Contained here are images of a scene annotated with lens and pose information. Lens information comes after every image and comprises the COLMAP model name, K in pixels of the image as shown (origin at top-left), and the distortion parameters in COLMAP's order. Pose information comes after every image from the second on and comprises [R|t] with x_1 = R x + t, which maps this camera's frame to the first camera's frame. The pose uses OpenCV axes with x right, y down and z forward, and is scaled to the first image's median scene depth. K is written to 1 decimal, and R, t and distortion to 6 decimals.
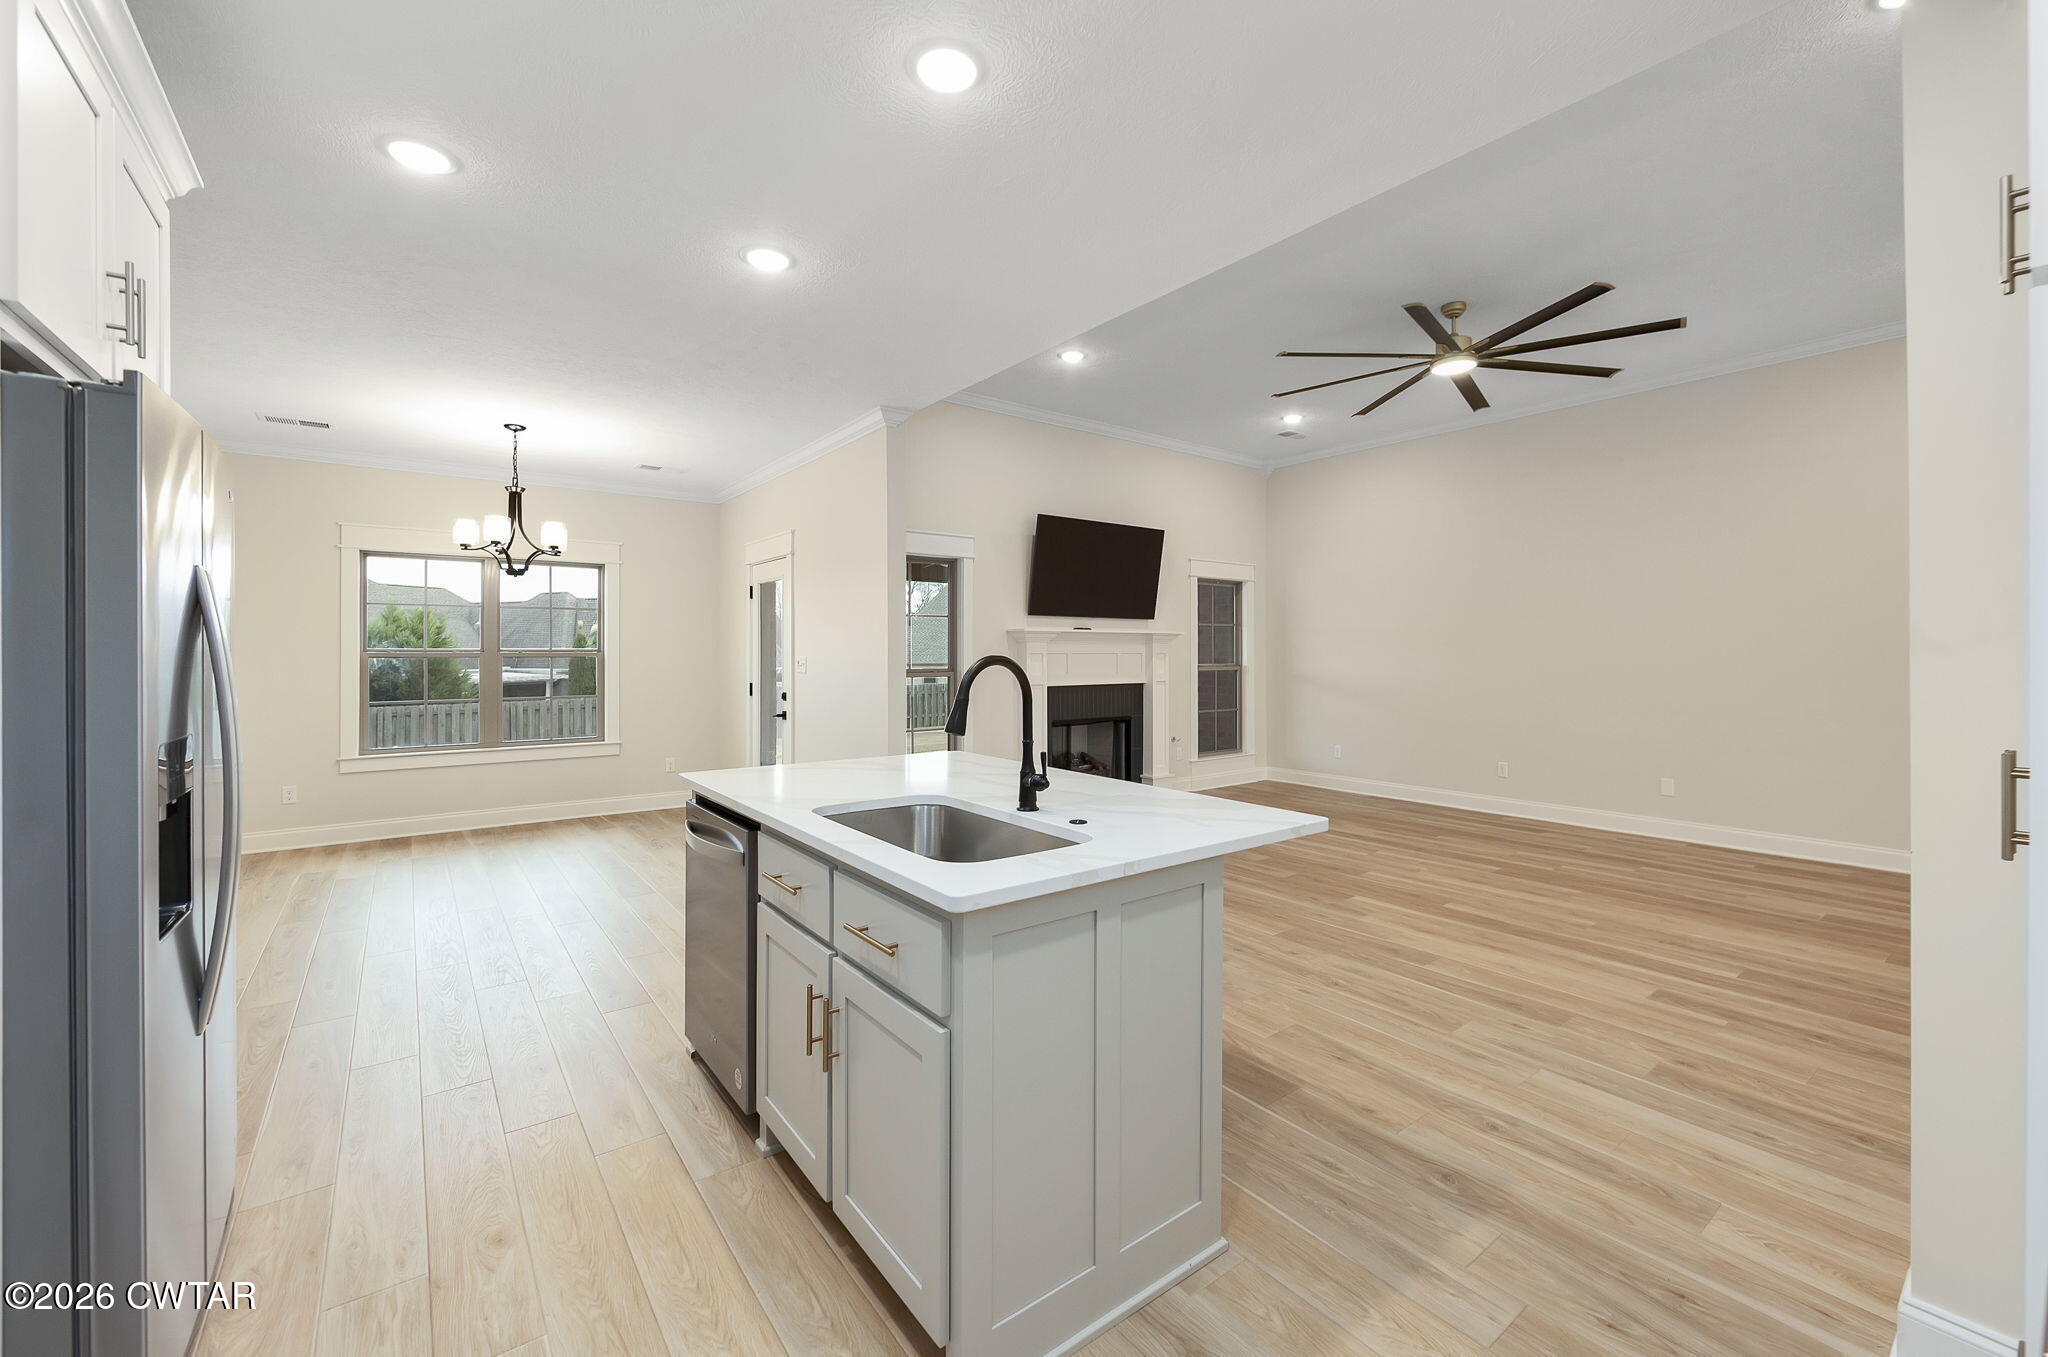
lens RADIAL K [[824.8, 0, 1046.1], [0, 824.8, 650.5], [0, 0, 1]] dist [0.000358, -0.001041]
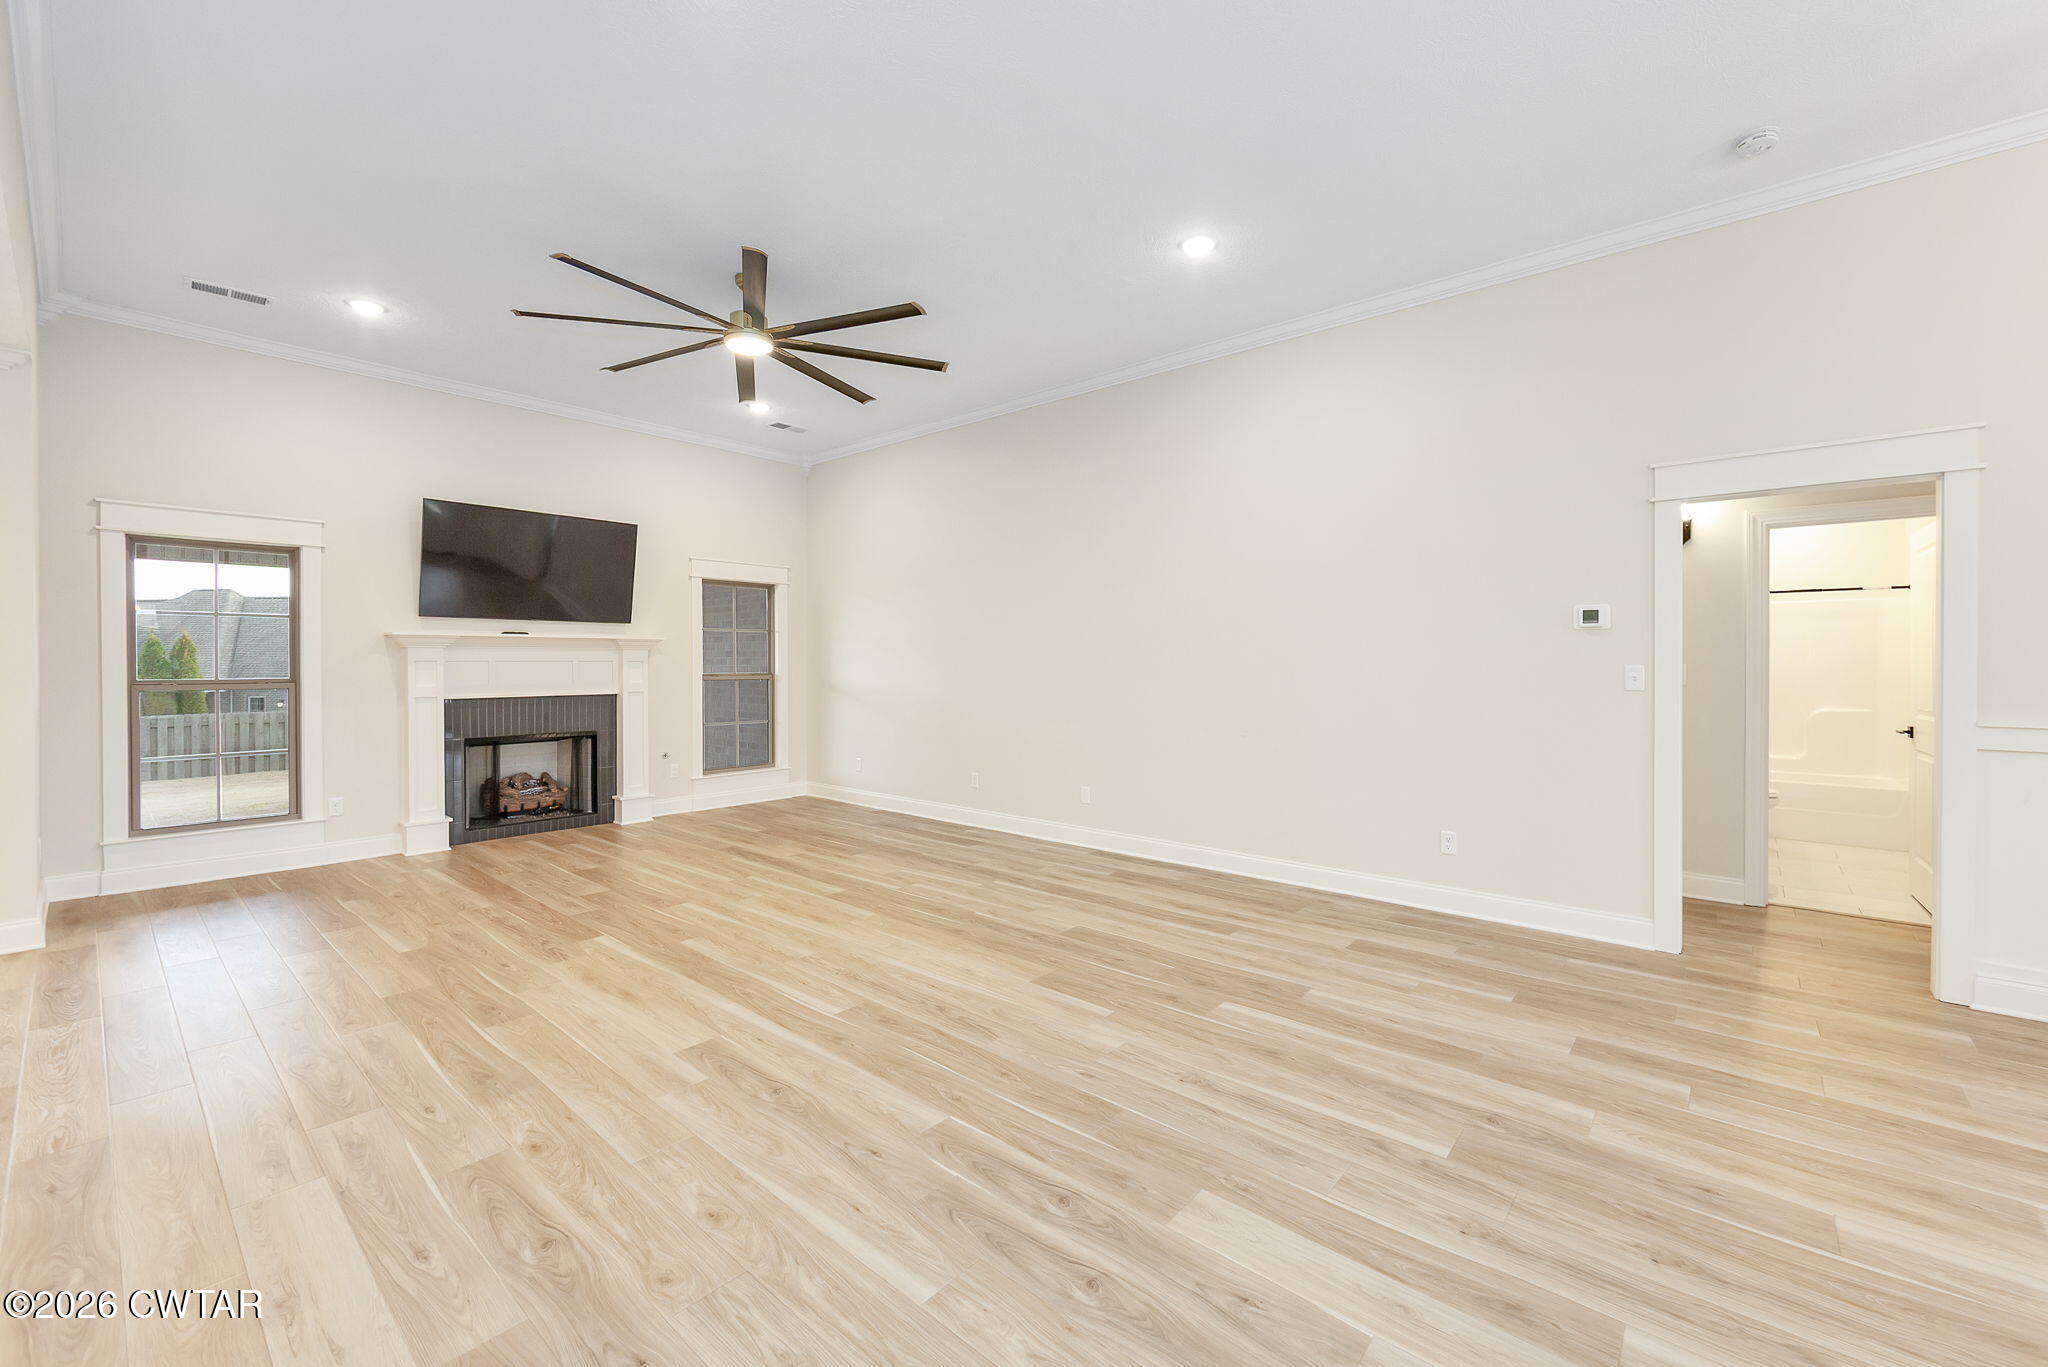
lens RADIAL K [[824.8, 0, 1027.8], [0, 824.8, 677.8], [0, 0, 1]] dist [0.000358, -0.001041]
pose [[0.978669, -0.001928, 0.205436, 0.405304], [-0.002670, 0.999752, 0.022102, 0.000324], [-0.205427, -0.022179, 0.978421, 0.030208]]
